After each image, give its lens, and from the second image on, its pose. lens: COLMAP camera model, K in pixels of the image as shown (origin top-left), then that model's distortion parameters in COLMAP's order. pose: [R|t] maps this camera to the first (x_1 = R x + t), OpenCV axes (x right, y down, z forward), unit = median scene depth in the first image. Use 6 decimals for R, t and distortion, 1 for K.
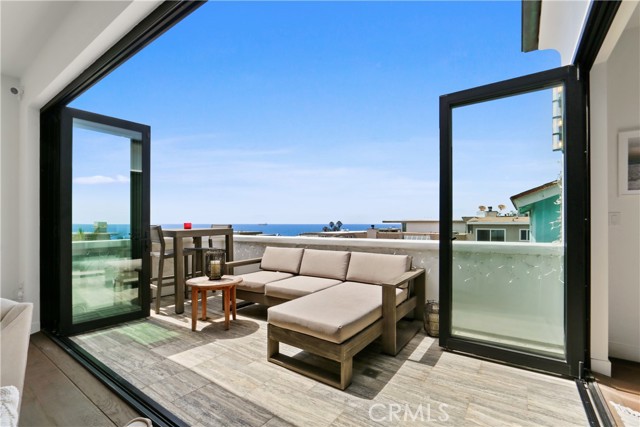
lens RADIAL K [[293.5, 0, 317.3], [0, 293.5, 218.4], [0, 0, 1]] dist [-0.003487, 0.000203]
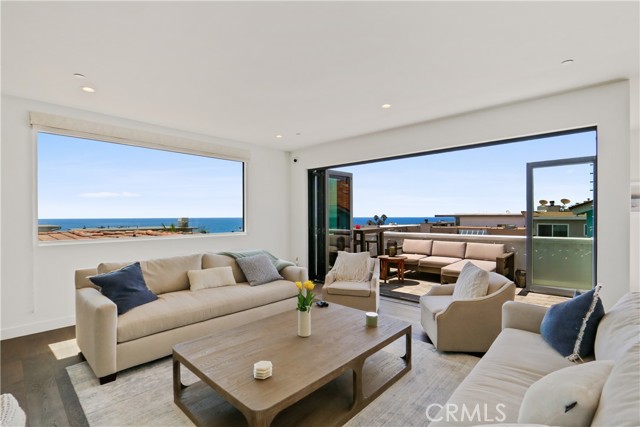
lens RADIAL K [[293.5, 0, 321.8], [0, 293.5, 214.4], [0, 0, 1]] dist [-0.003487, 0.000203]
pose [[0.991153, -0.004122, -0.132658, -0.412180], [0.005185, 0.999957, 0.007664, -0.057115], [0.132620, -0.008284, 0.991132, -0.683044]]
